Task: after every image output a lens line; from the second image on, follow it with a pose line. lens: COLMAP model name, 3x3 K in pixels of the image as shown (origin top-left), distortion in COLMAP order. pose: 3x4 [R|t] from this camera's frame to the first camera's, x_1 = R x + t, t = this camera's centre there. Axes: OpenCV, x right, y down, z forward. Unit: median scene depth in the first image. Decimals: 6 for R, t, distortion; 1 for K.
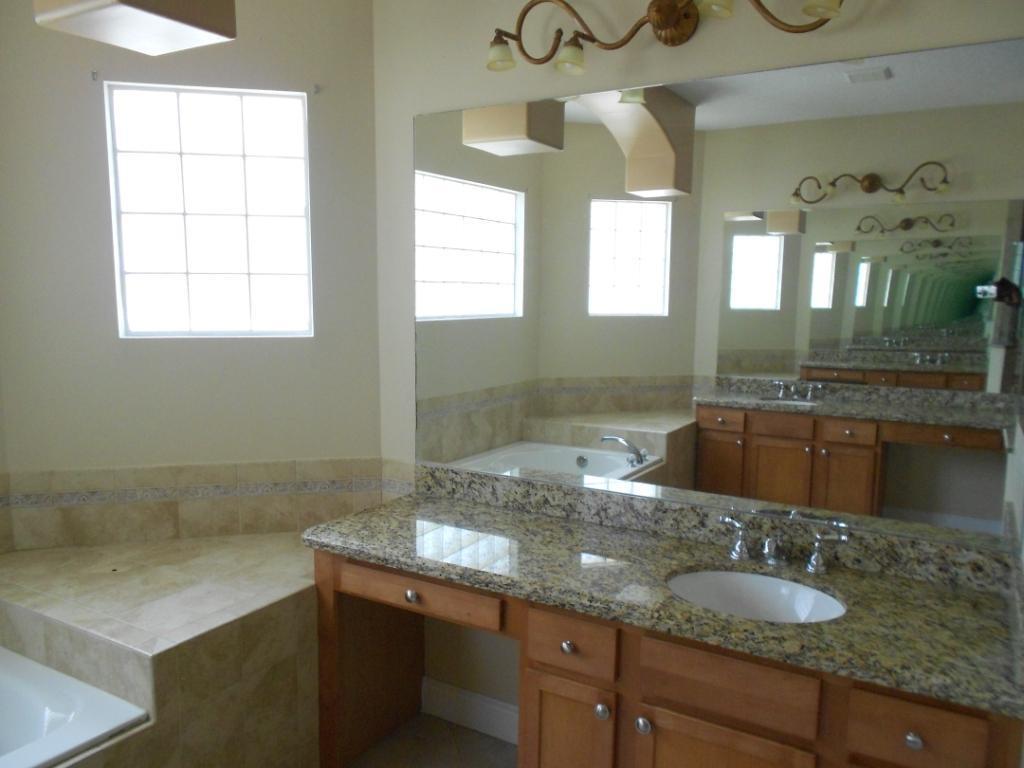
lens RADIAL K [[775.7, 0, 516.1], [0, 775.7, 395.6], [0, 0, 1]] dist [-0.007108, -0.011615]
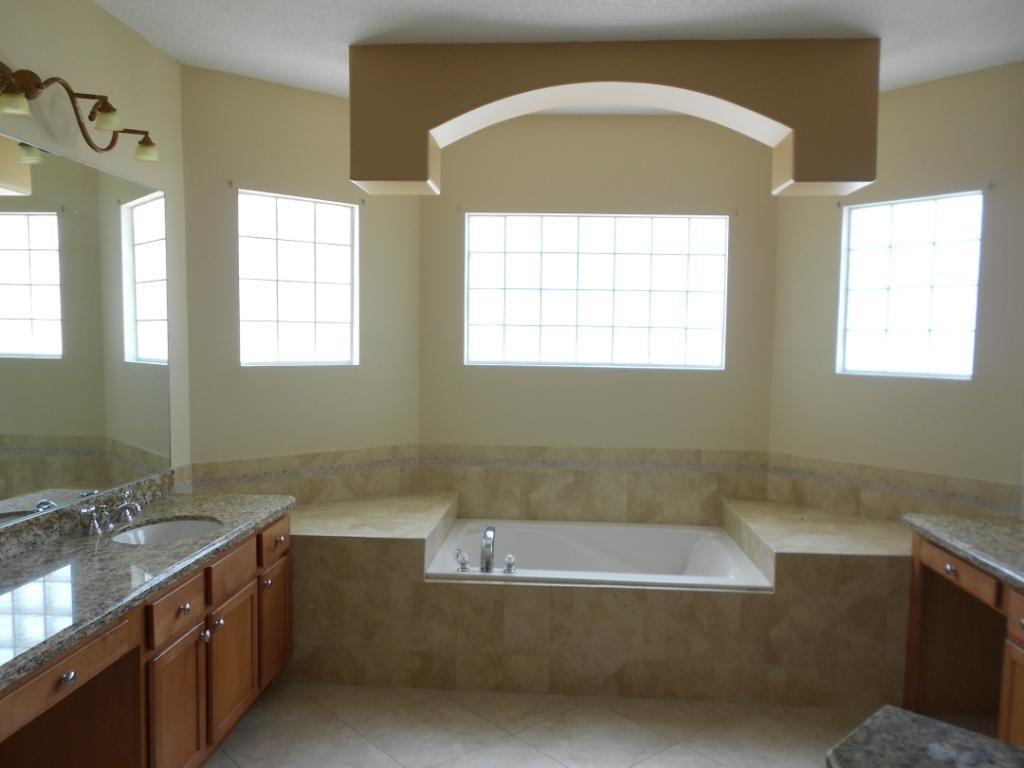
lens RADIAL K [[775.7, 0, 516.1], [0, 775.7, 395.6], [0, 0, 1]] dist [-0.007108, -0.011615]
pose [[0.456758, 0.067040, -0.887061, 0.615828], [-0.132136, 0.991208, 0.006872, 0.047203], [0.879723, 0.114074, 0.461600, -0.271050]]
